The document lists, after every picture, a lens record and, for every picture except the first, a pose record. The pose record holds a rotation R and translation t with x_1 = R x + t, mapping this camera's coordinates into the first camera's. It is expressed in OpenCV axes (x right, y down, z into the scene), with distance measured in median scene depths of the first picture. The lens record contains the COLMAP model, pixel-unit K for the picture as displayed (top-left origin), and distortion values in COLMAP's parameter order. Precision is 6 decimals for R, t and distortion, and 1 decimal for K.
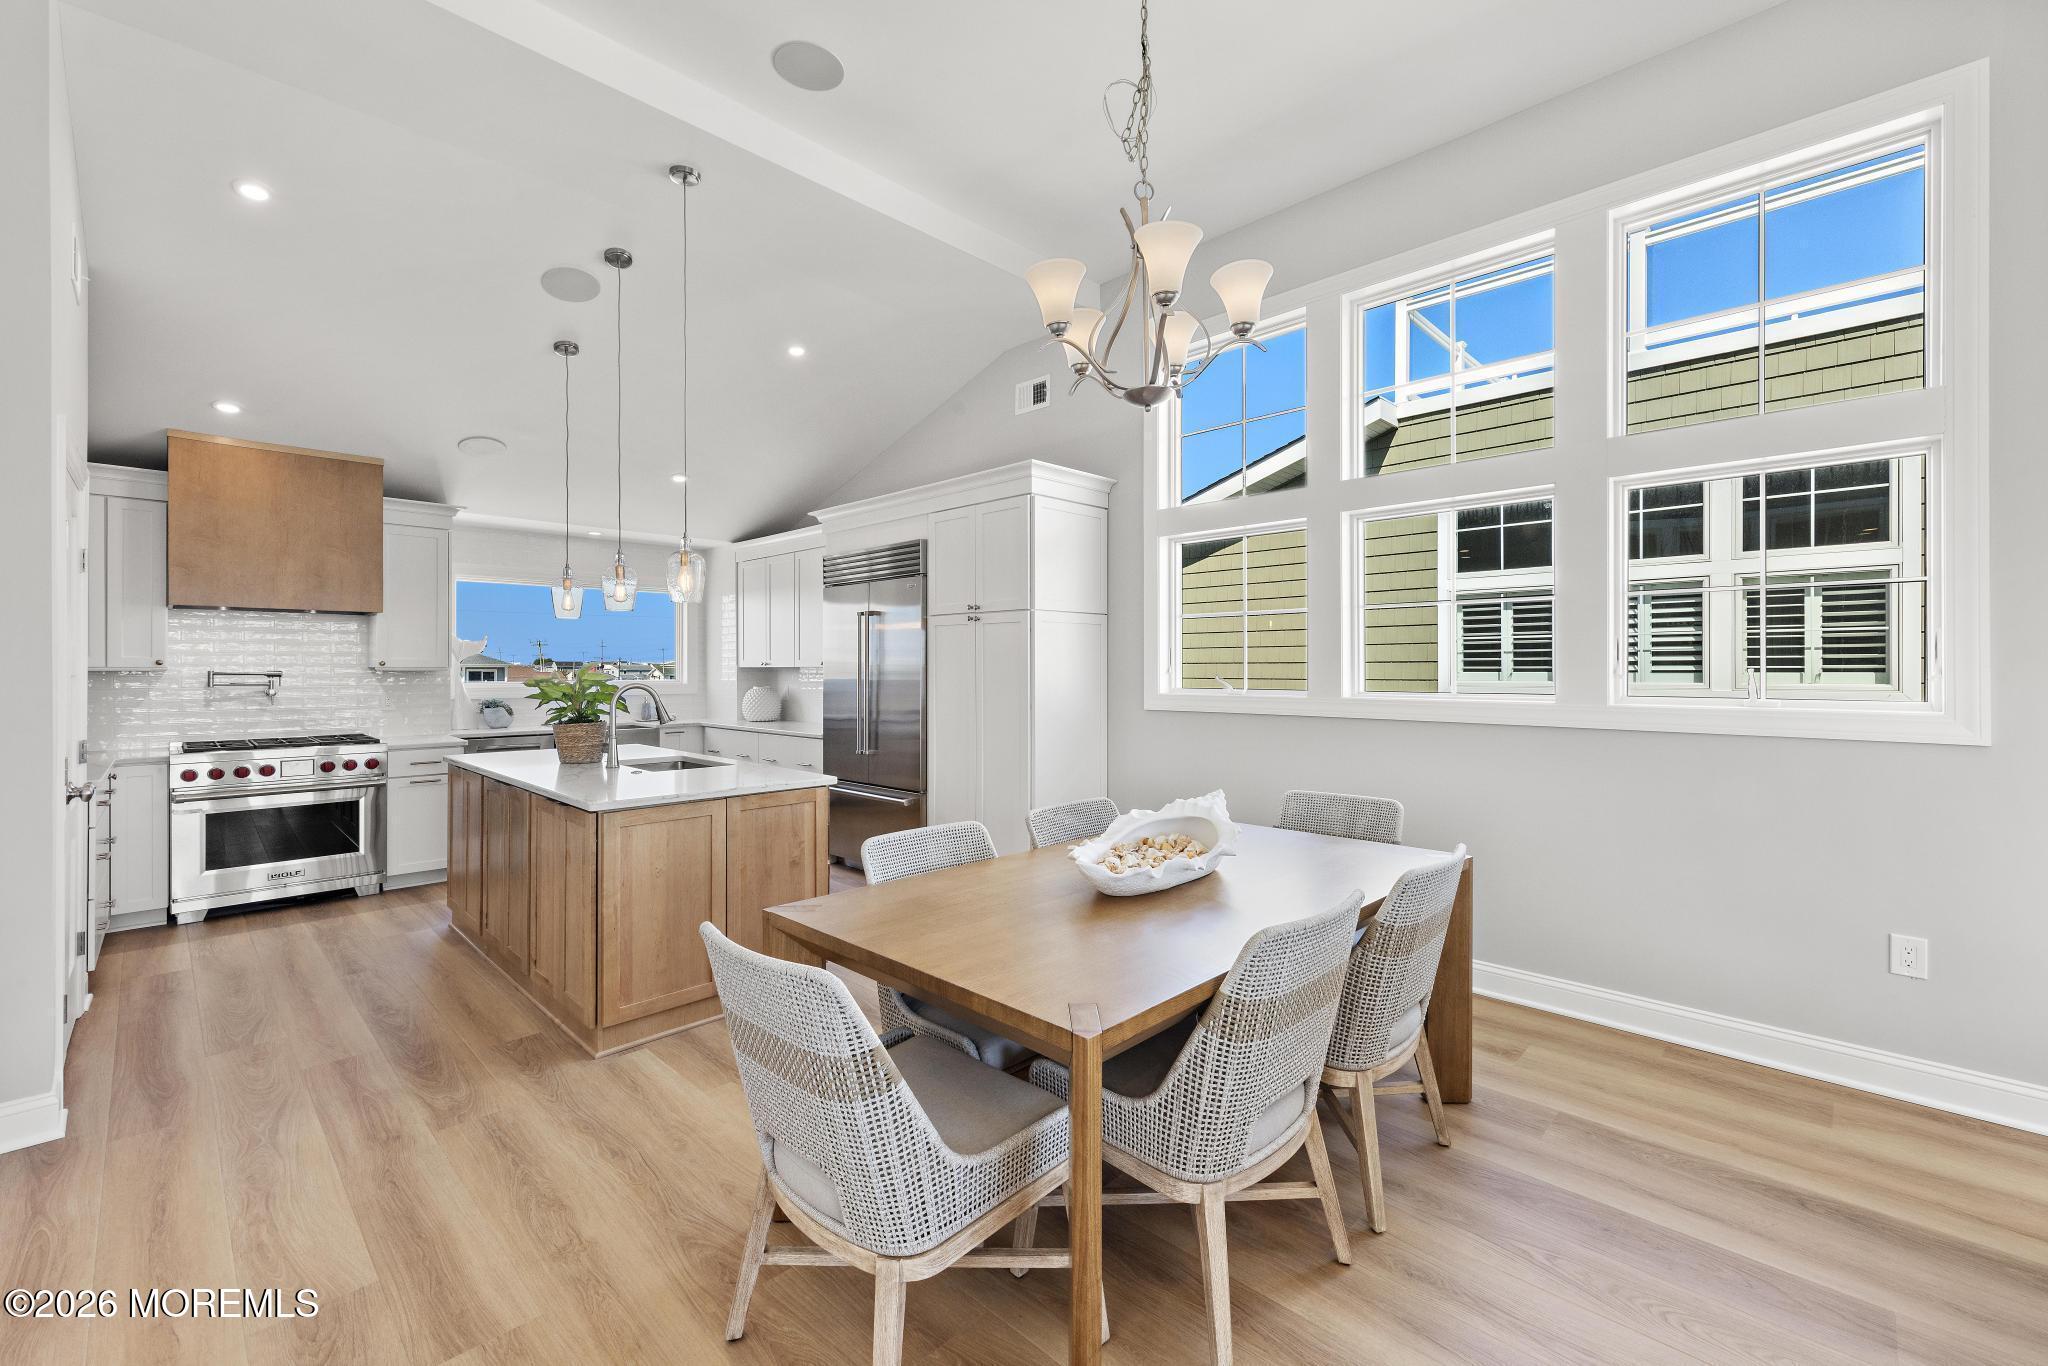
lens RADIAL K [[850.7, 0, 1034.9], [0, 850.7, 670.7], [0, 0, 1]] dist [0.002096, 0.000106]
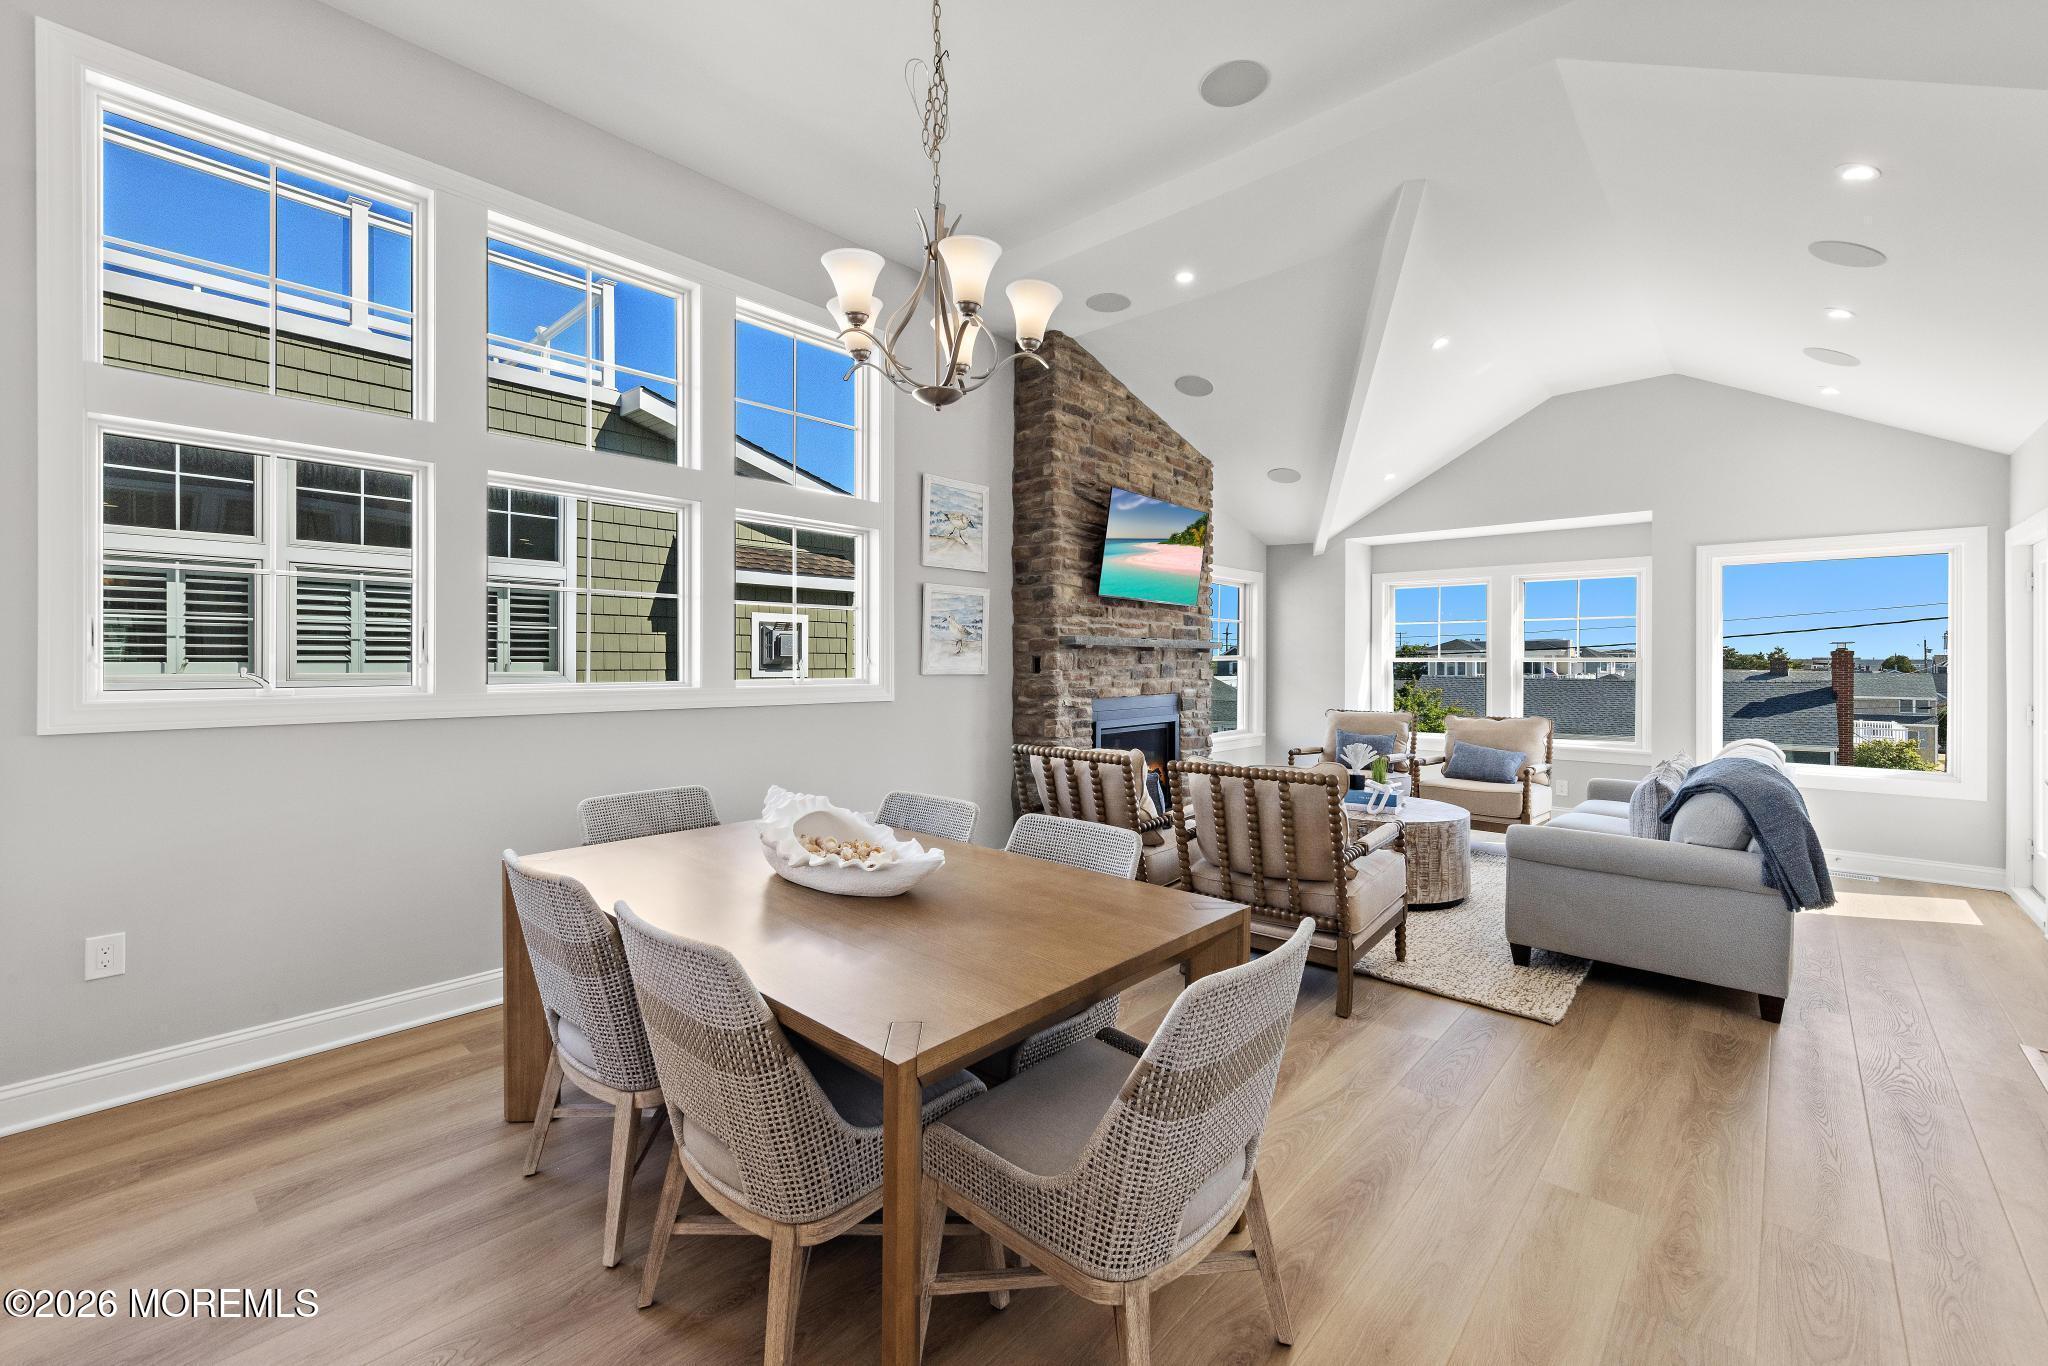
lens RADIAL K [[850.7, 0, 1039.2], [0, 850.7, 665.5], [0, 0, 1]] dist [0.002096, 0.000106]
pose [[-0.034619, -0.005216, 0.999387, -0.998673], [-0.000635, 0.999986, 0.005197, -0.001241], [-0.999400, -0.000455, -0.034621, 0.976497]]
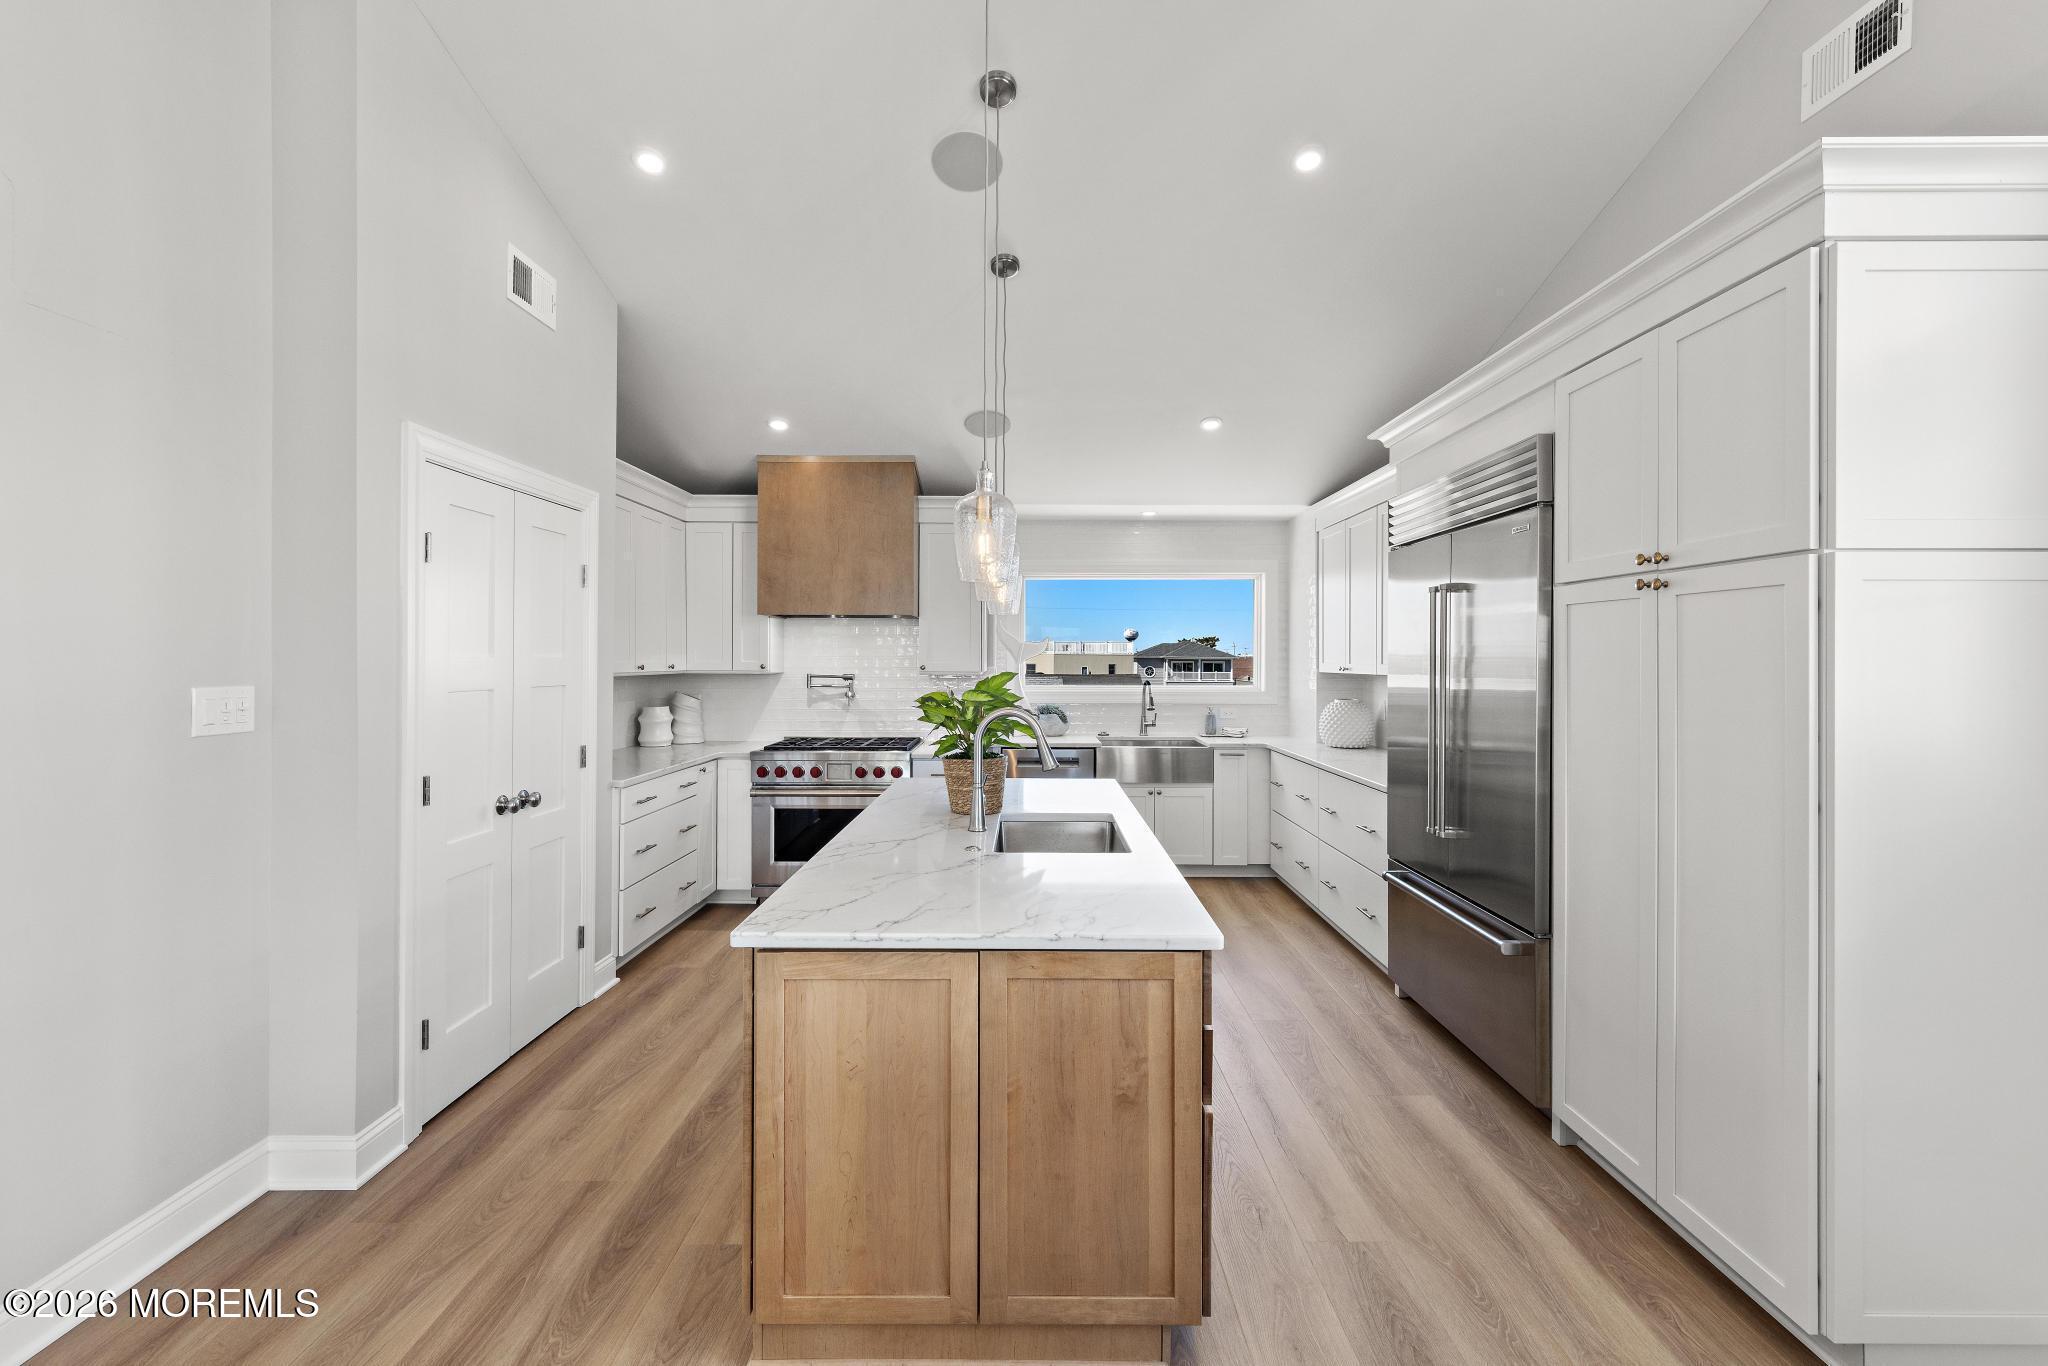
lens RADIAL K [[850.7, 0, 1036.7], [0, 850.7, 659.2], [0, 0, 1]] dist [0.002096, 0.000106]
pose [[0.693927, 0.004206, -0.720033, 0.017767], [-0.006555, 0.999978, -0.000477, -0.014351], [0.720015, 0.005050, 0.693940, 0.329086]]
